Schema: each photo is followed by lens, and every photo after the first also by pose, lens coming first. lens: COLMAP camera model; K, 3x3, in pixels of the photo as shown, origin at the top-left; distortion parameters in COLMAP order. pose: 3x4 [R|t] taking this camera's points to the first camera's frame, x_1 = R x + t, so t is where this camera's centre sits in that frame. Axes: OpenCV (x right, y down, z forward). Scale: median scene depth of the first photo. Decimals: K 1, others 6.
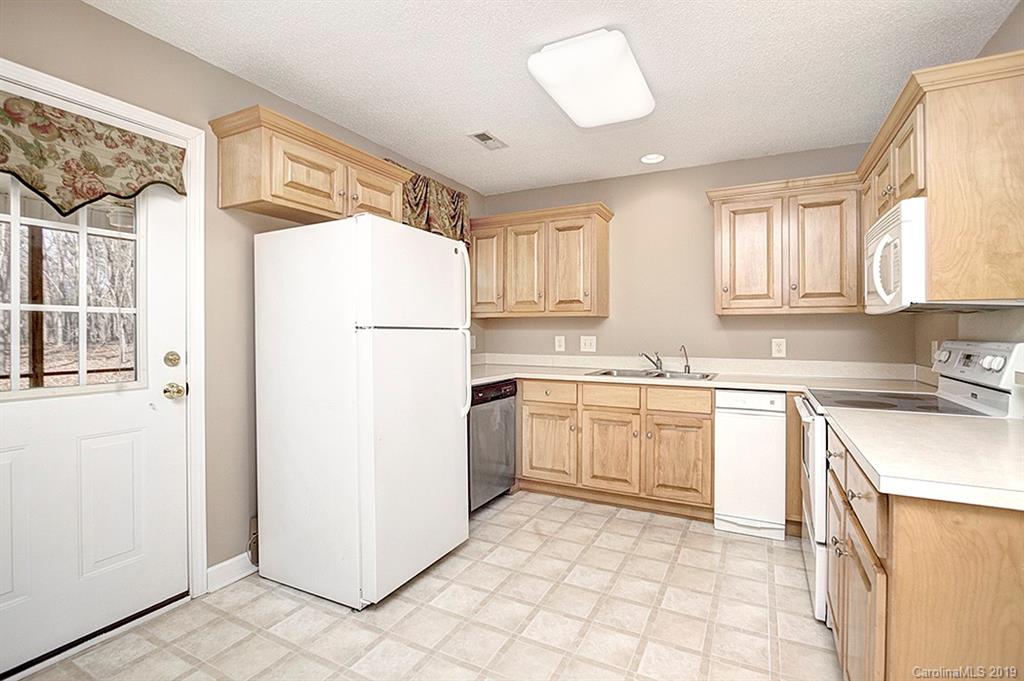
lens RADIAL K [[467.2, 0, 514.9], [0, 467.2, 324.7], [0, 0, 1]] dist [-0.037367, -0.000024]
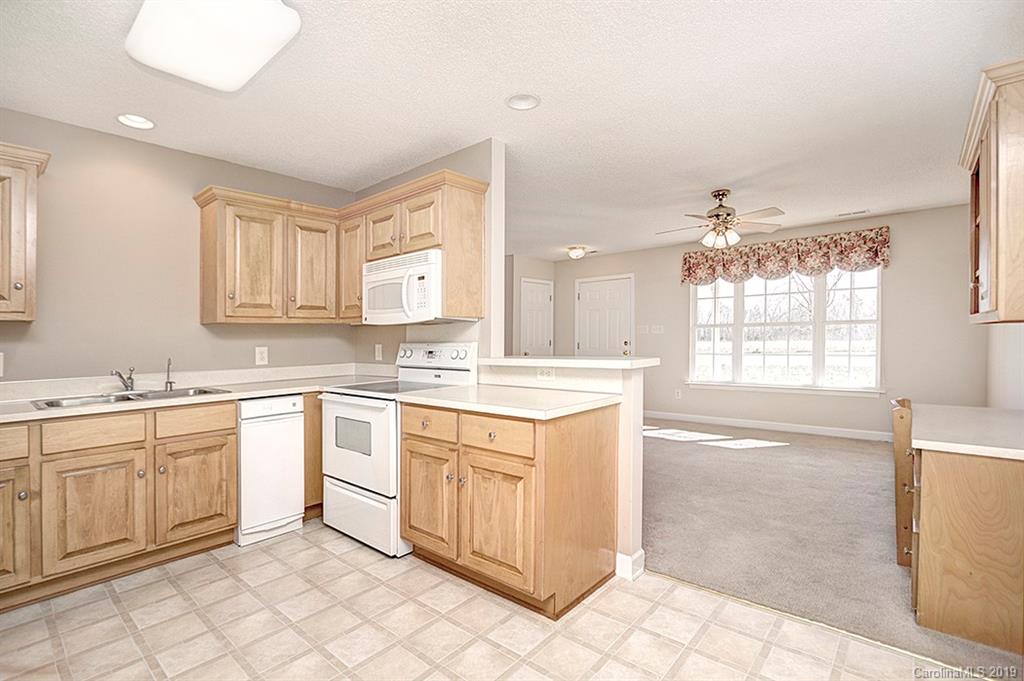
lens RADIAL K [[482.5, 0, 512.0], [0, 482.5, 340.5], [0, 0, 1]] dist [0.000407, -0.000694]
pose [[0.245716, -0.016720, 0.969198, -0.387335], [0.006399, 0.999857, 0.015627, 0.002883], [-0.969321, 0.002362, 0.245788, 0.206106]]
